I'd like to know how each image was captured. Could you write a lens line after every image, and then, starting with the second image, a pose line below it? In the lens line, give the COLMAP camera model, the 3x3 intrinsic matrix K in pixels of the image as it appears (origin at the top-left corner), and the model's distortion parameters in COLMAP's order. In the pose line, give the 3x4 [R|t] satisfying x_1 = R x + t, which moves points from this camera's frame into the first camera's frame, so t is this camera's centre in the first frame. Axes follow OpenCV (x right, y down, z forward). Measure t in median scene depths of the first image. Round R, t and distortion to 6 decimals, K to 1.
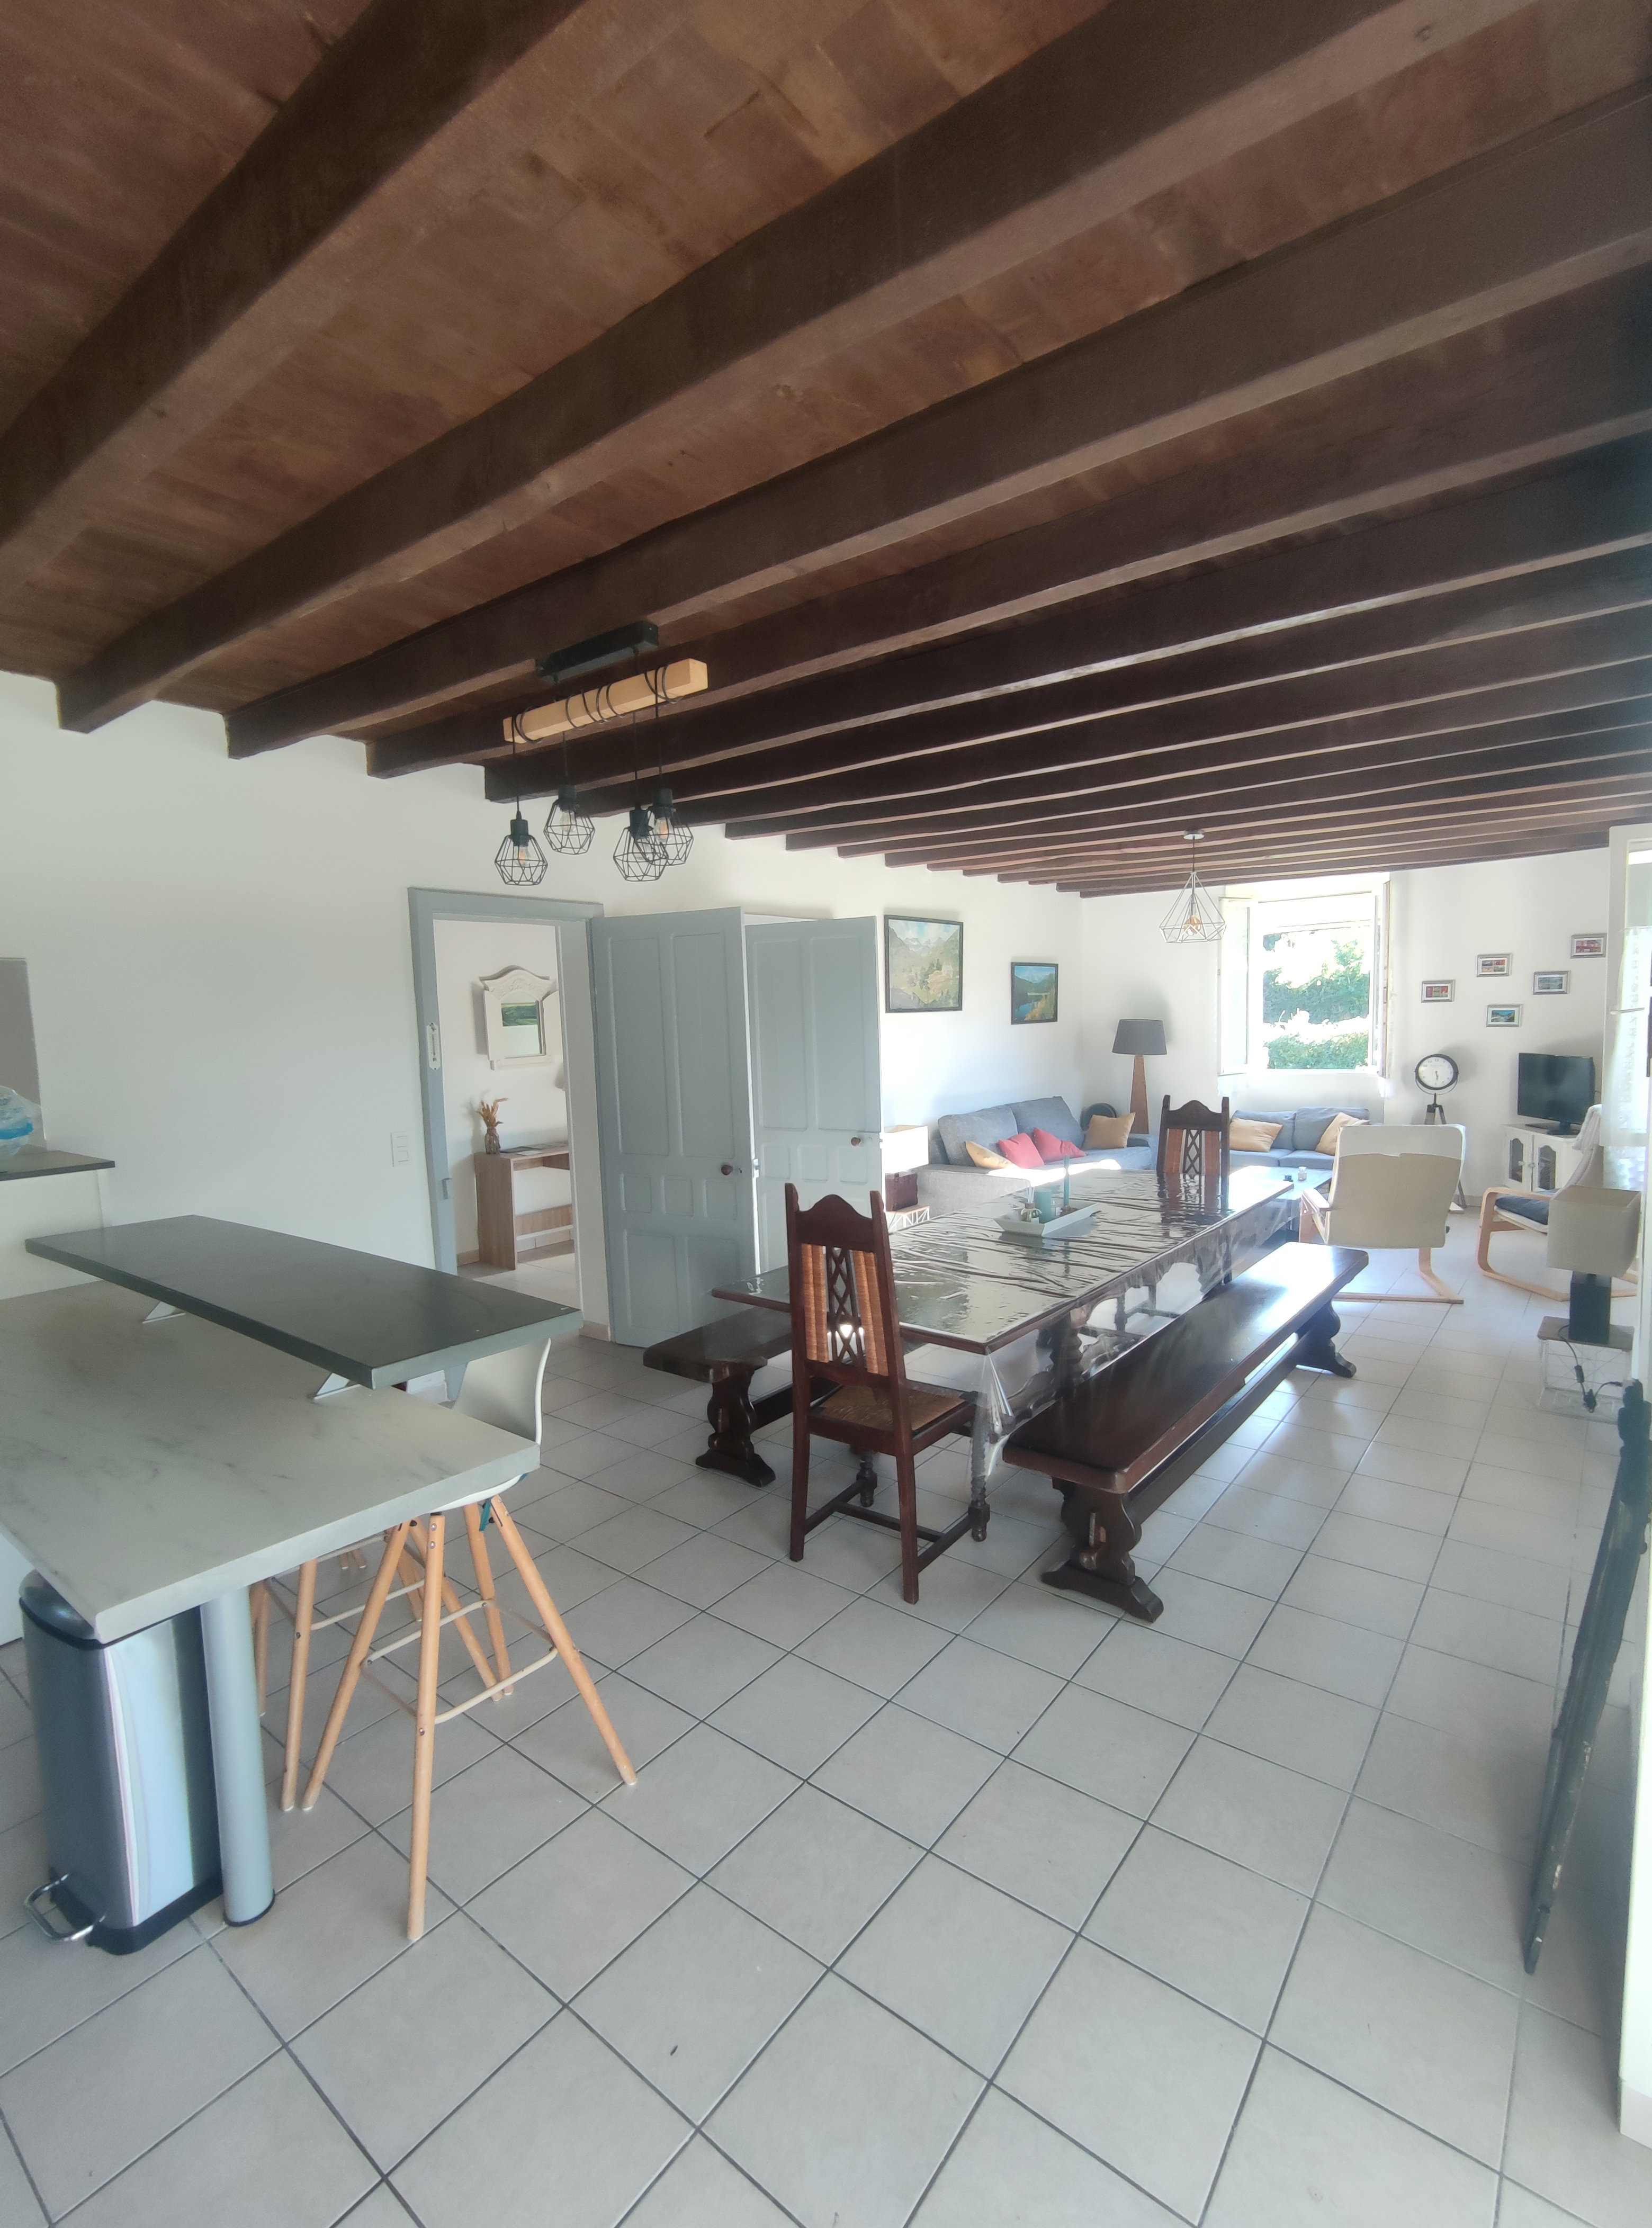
lens RADIAL K [[1024.9, 0, 811.6], [0, 1024.9, 1107.2], [0, 0, 1]] dist [0.002423, -0.000324]
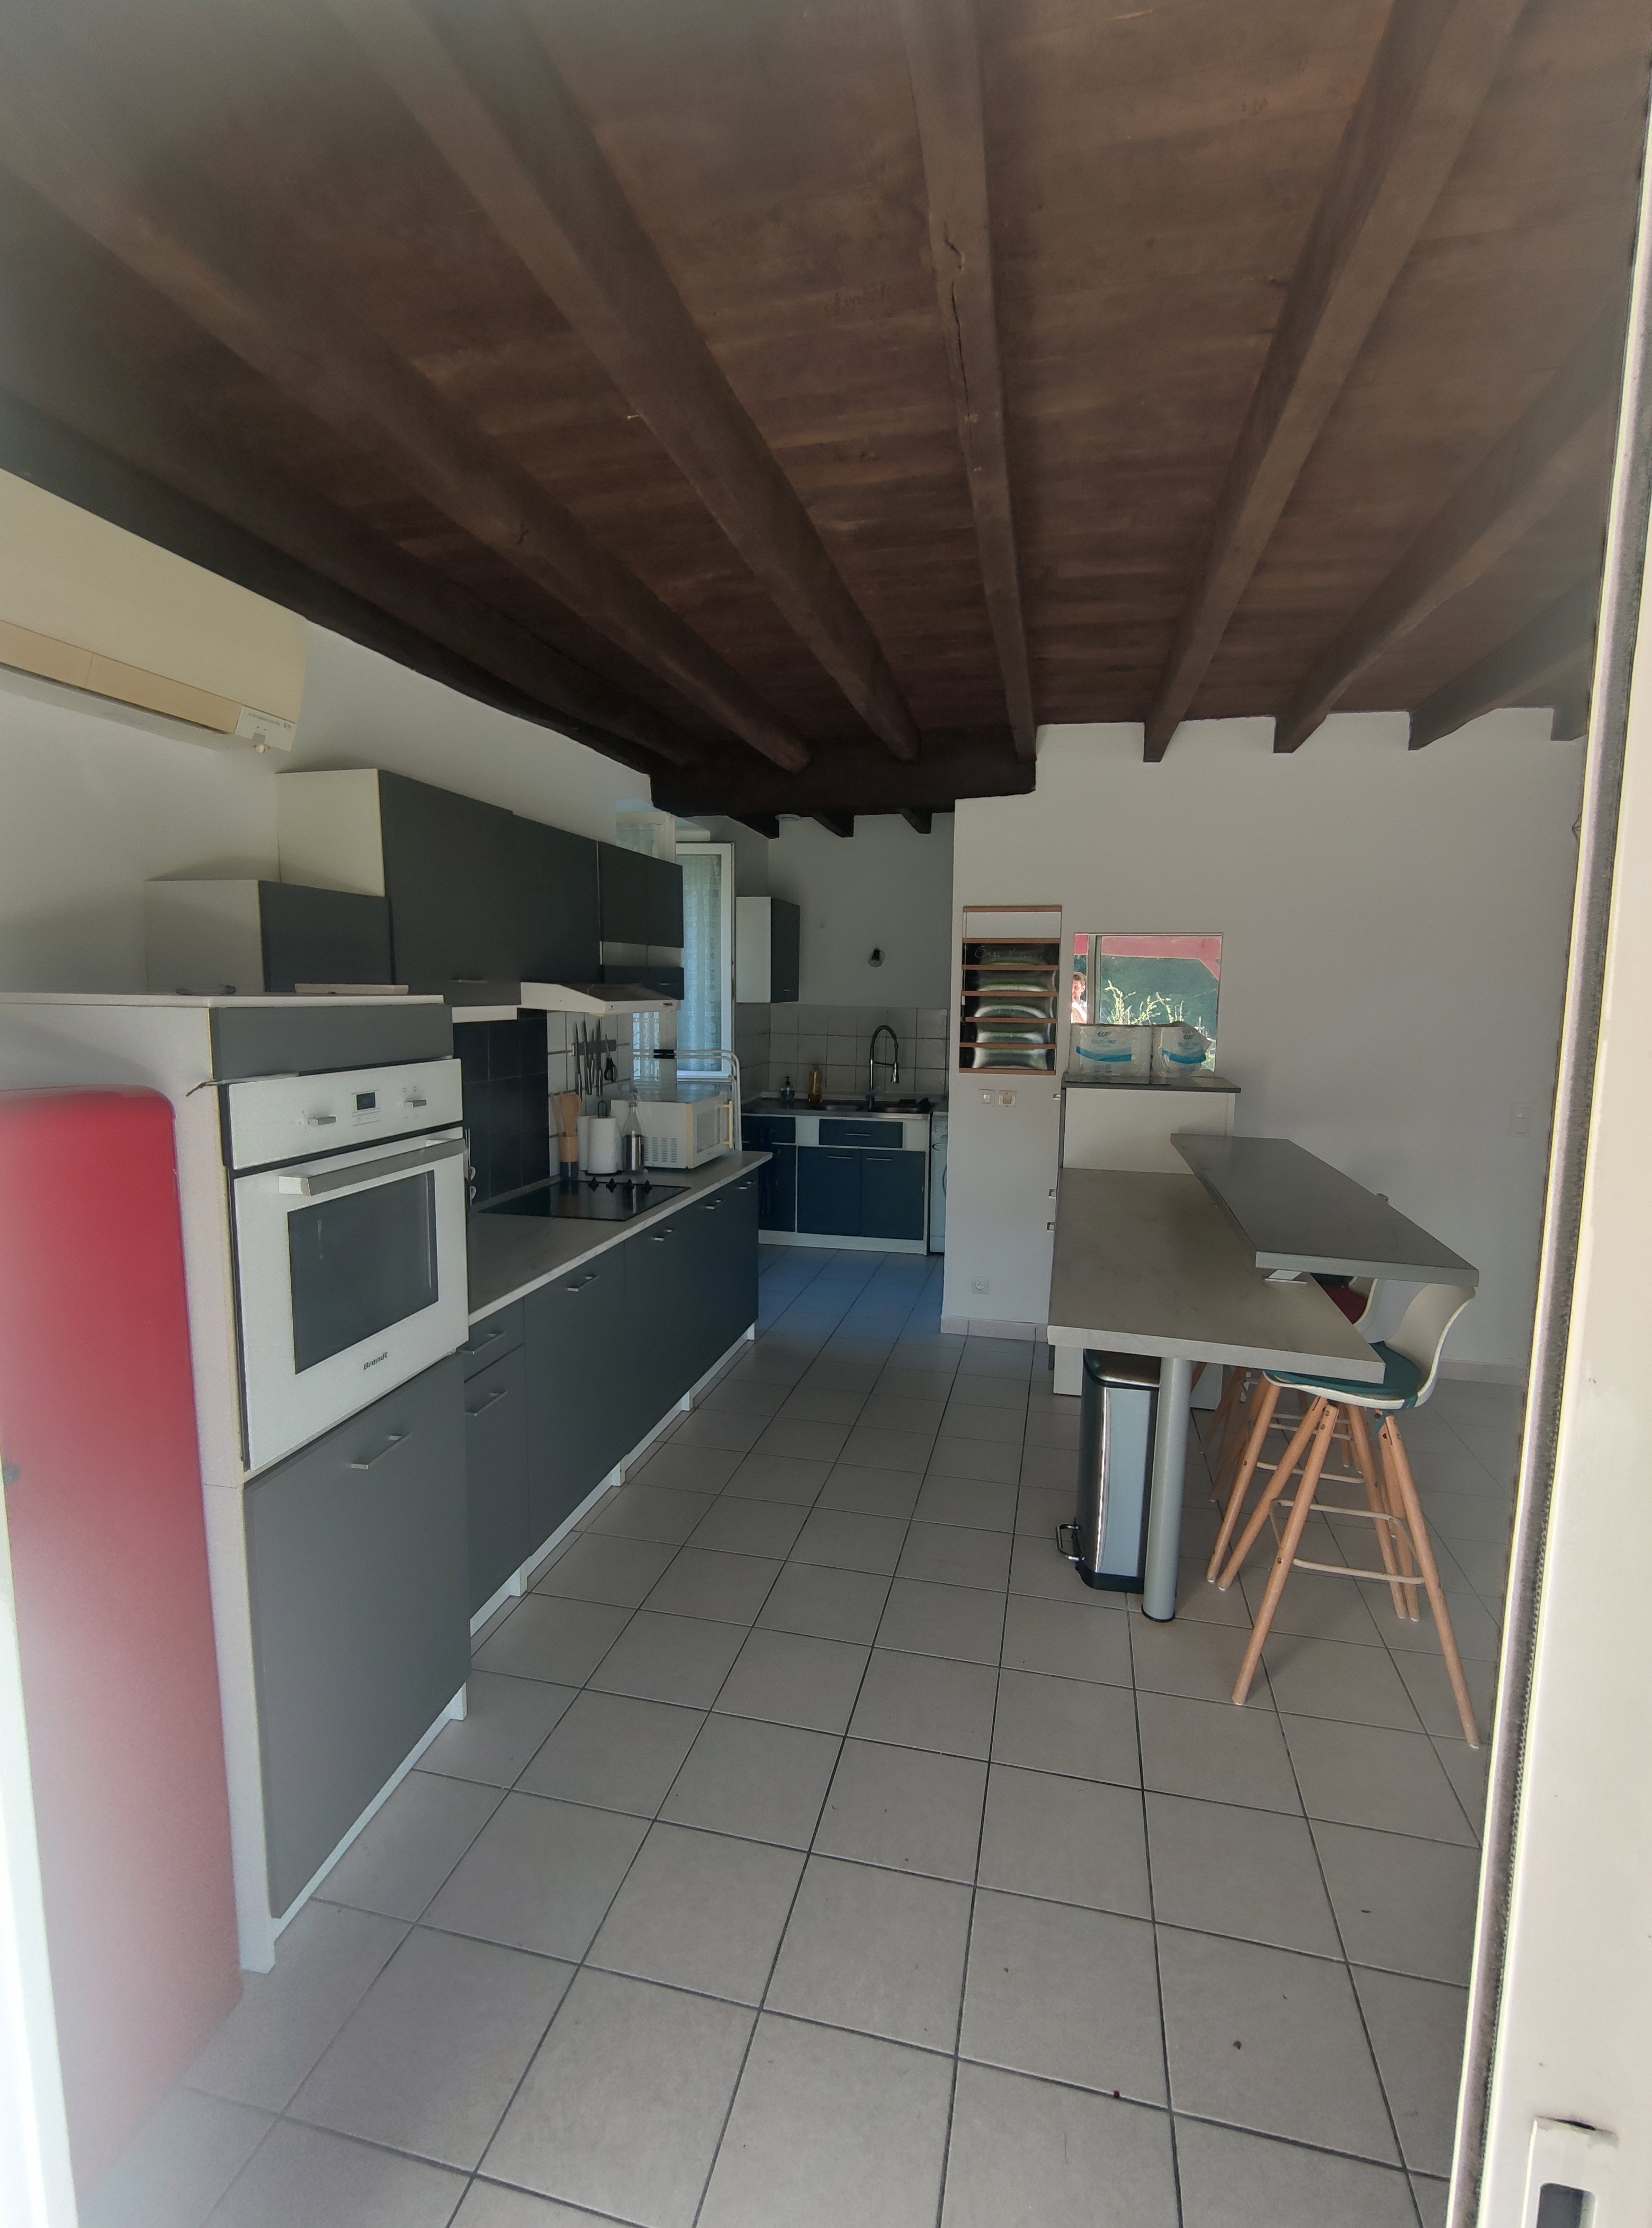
lens RADIAL K [[1024.9, 0, 827.2], [0, 1024.9, 1099.9], [0, 0, 1]] dist [0.002423, -0.000324]
pose [[0.428948, 0.139283, -0.892526, 0.736437], [-0.117573, 0.988245, 0.097715, 0.004354], [0.895645, 0.063022, 0.440282, -0.121383]]
